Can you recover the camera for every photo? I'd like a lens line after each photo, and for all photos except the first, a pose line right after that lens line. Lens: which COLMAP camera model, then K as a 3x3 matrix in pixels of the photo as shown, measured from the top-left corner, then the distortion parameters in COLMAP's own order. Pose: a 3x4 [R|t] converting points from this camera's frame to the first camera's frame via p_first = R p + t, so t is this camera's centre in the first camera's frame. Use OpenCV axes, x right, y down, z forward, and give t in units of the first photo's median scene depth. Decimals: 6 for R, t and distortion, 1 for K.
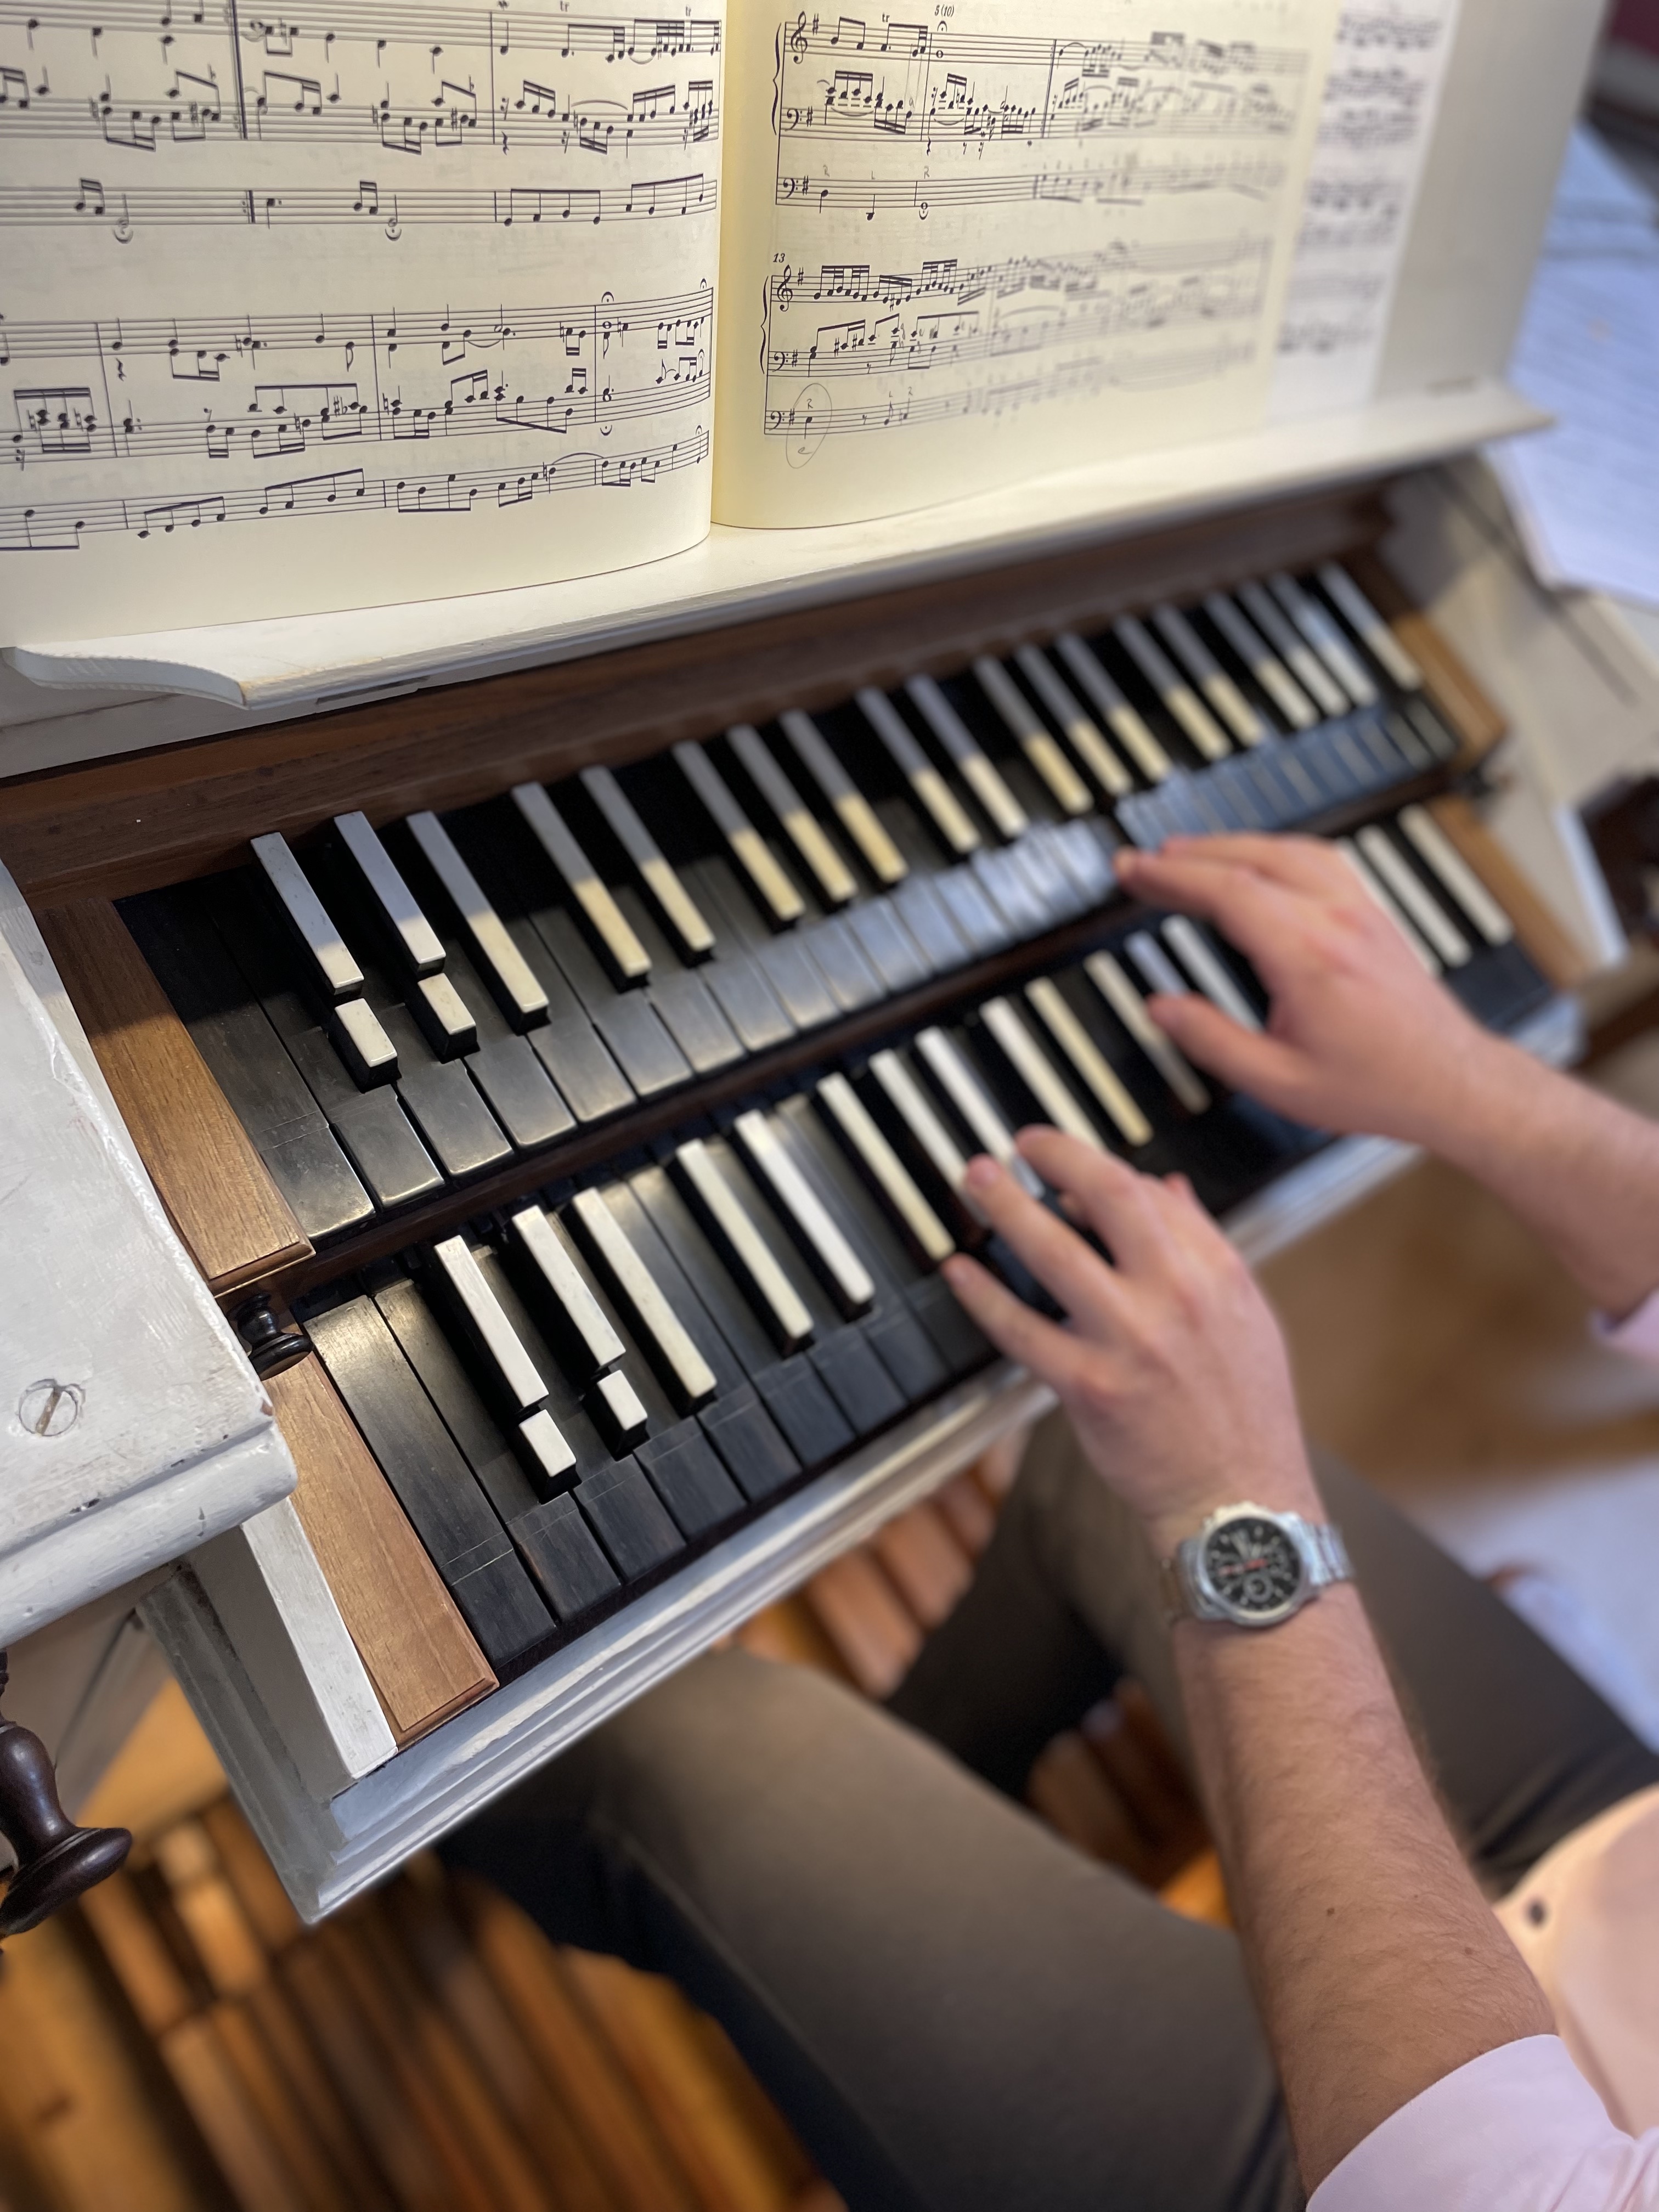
lens RADIAL K [[1683.9, 0, 853.6], [0, 1683.9, 1143.2], [0, 0, 1]] dist [0.038105, -0.037320]
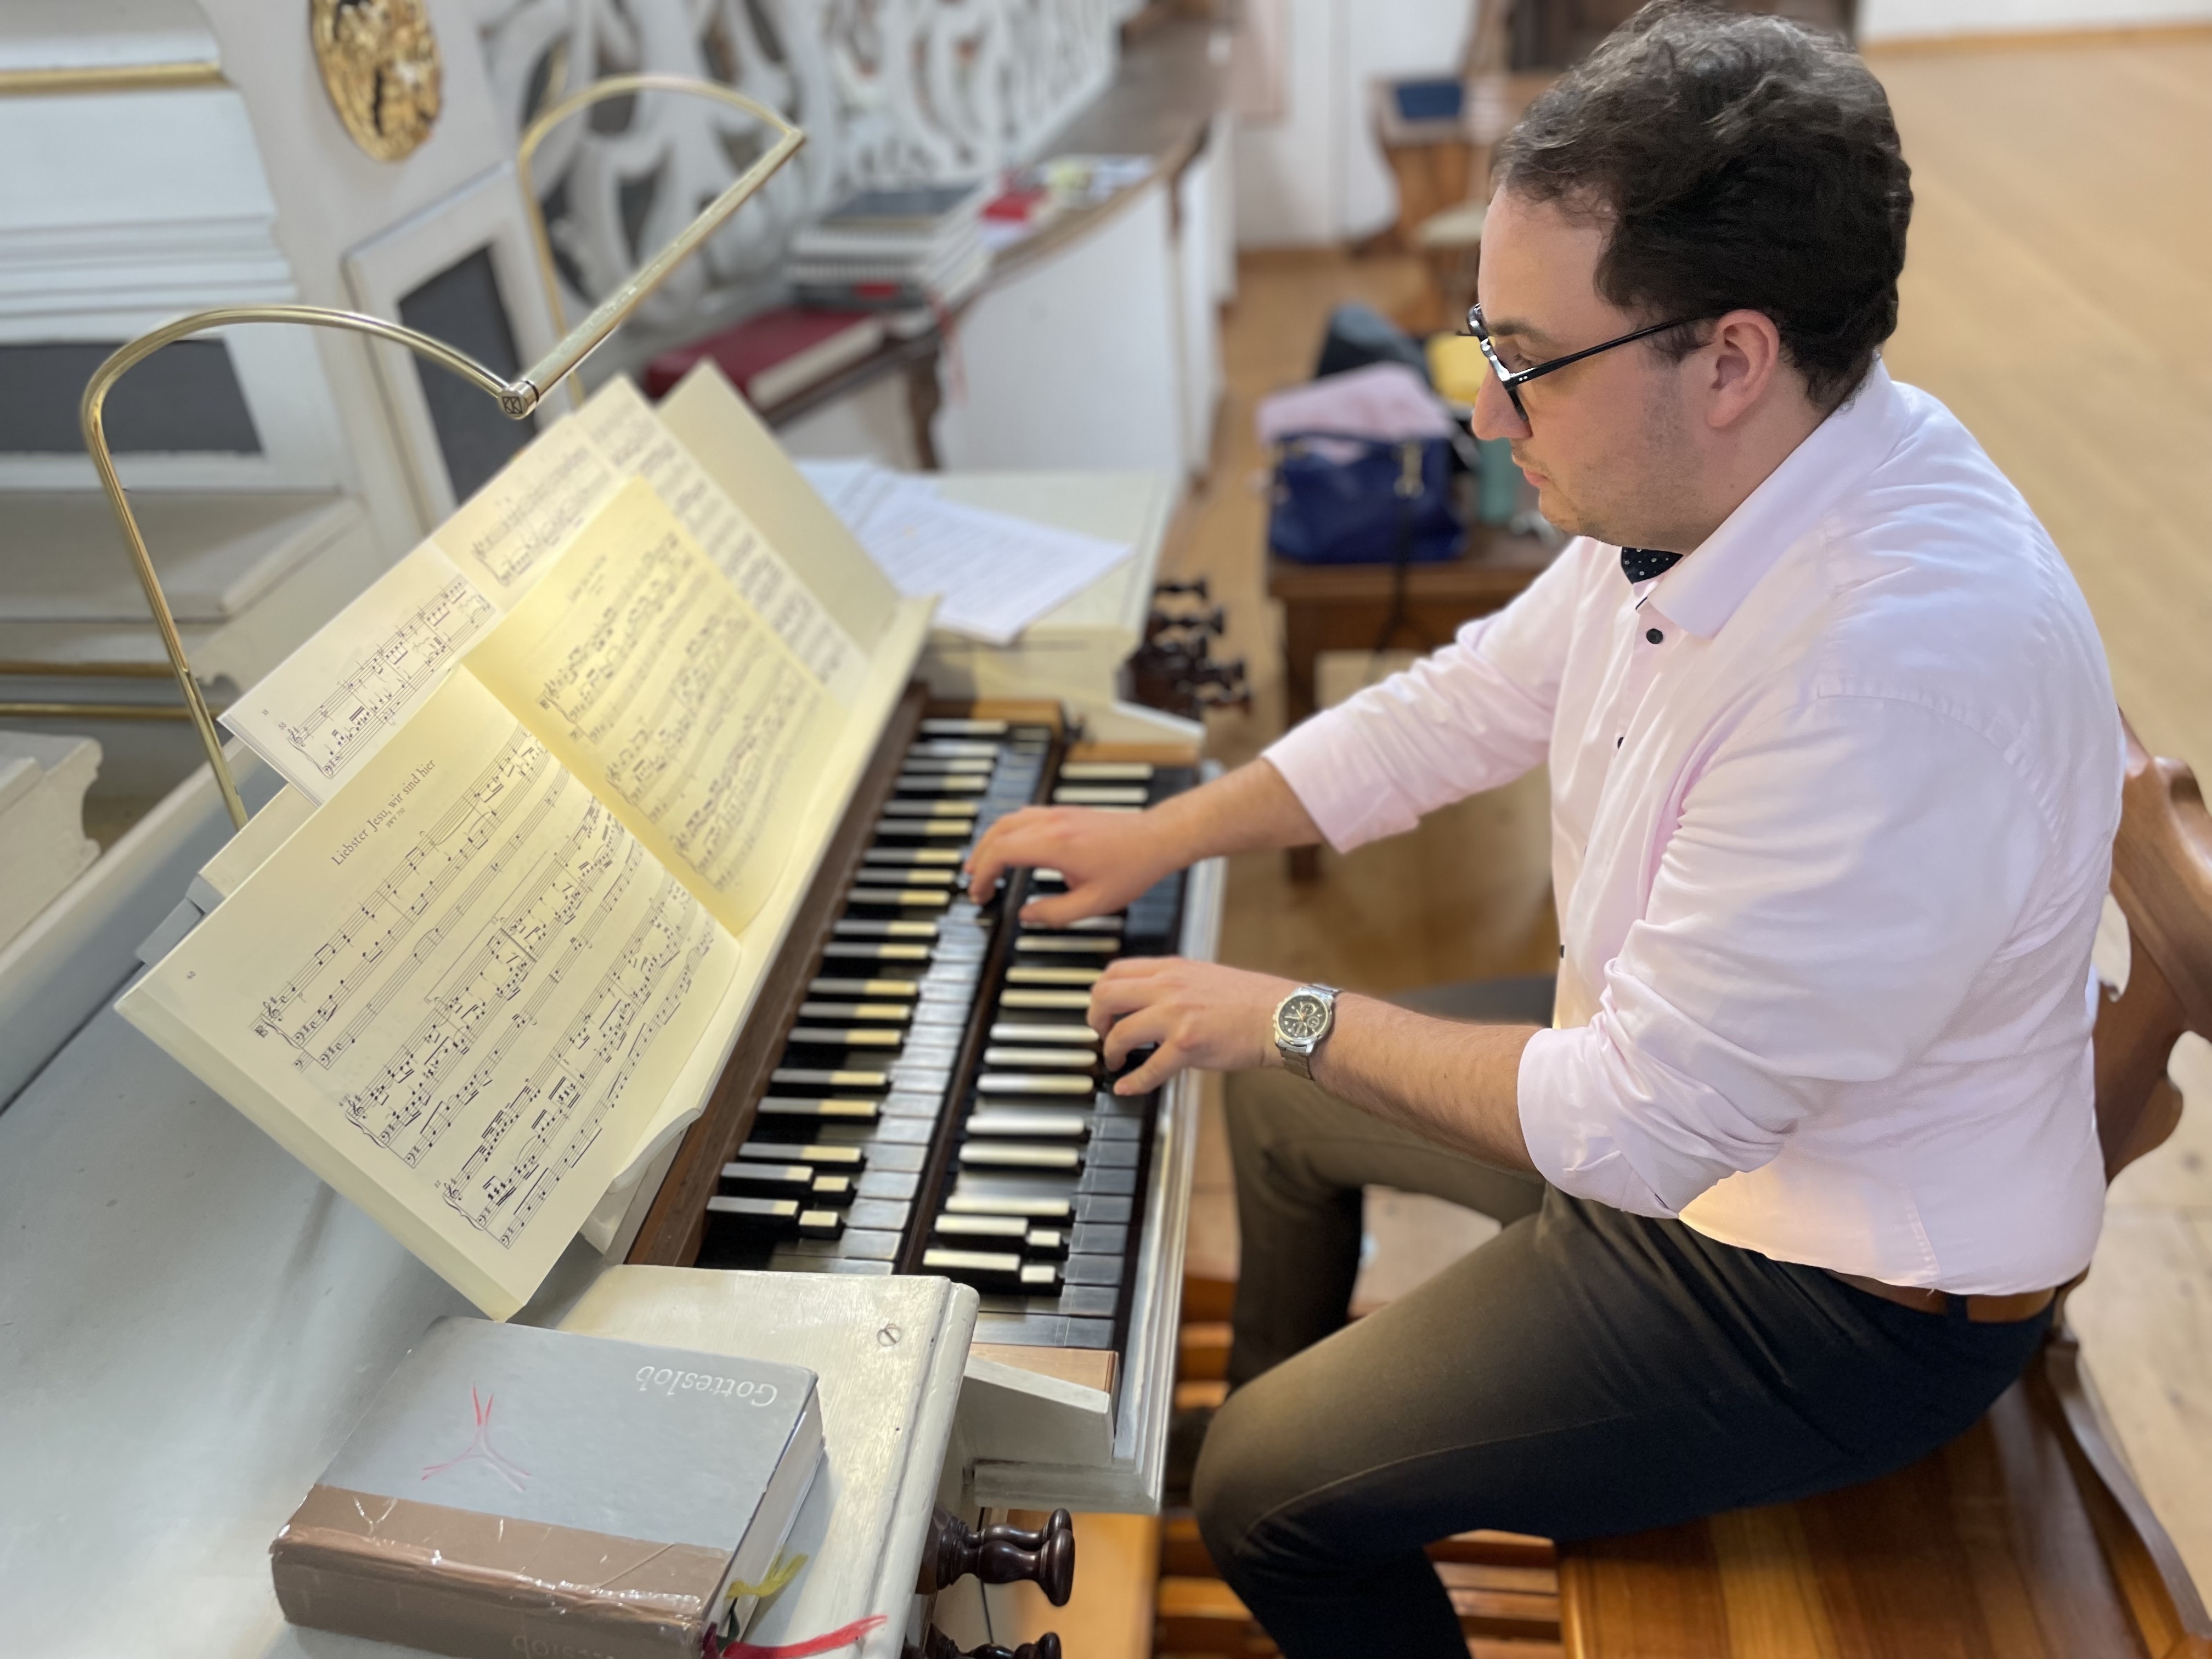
lens RADIAL K [[1683.9, 0, 1109.2], [0, 1683.9, 828.9], [0, 0, 1]] dist [0.038105, -0.037320]
pose [[0.596083, -0.750678, 0.284899, -0.276361], [0.801789, 0.575358, -0.161547, 0.240008], [-0.042650, 0.324724, 0.944847, -0.941851]]
